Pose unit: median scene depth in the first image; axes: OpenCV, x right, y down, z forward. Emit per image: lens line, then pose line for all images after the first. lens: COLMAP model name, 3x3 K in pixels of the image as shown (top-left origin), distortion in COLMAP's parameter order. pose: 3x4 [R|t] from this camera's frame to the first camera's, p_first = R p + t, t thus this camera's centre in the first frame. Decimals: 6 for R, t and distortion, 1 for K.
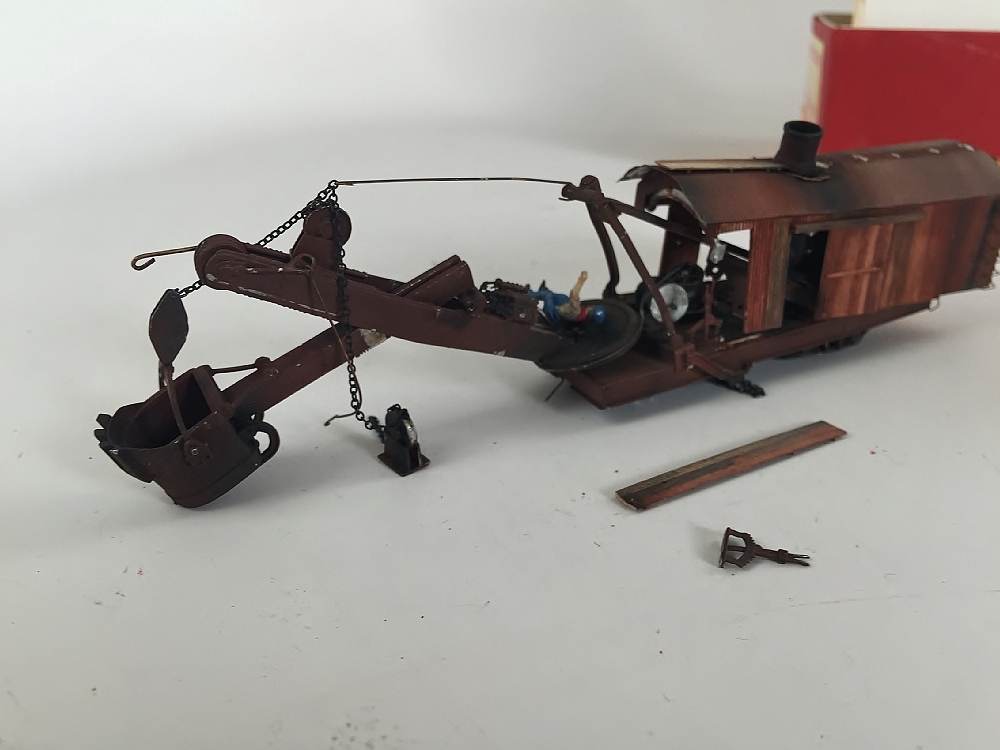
lens RADIAL K [[870.8, 0, 500.0], [0, 870.8, 375.0], [0, 0, 1]] dist [-0.023161, -0.005119]
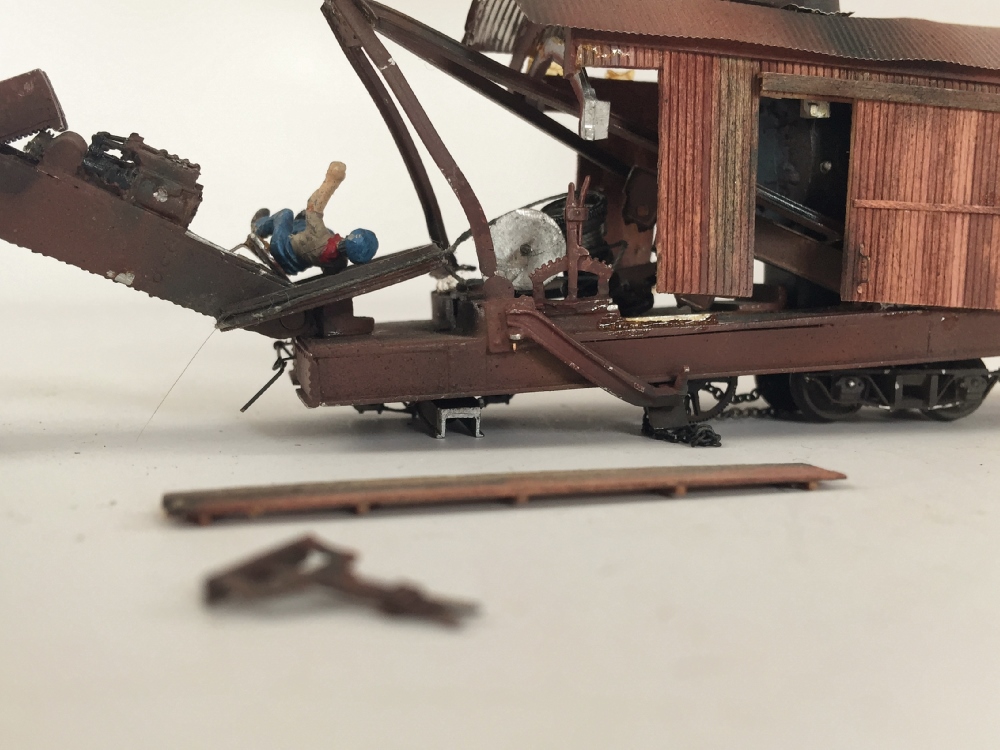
lens RADIAL K [[1114.8, 0, 500.0], [0, 1114.8, 375.0], [0, 0, 1]] dist [-0.033640, 0.026885]
pose [[0.973190, 0.039044, -0.226665, 0.343839], [-0.109699, 0.944969, -0.308220, 0.193342], [0.202157, 0.324822, 0.923917, 0.449620]]
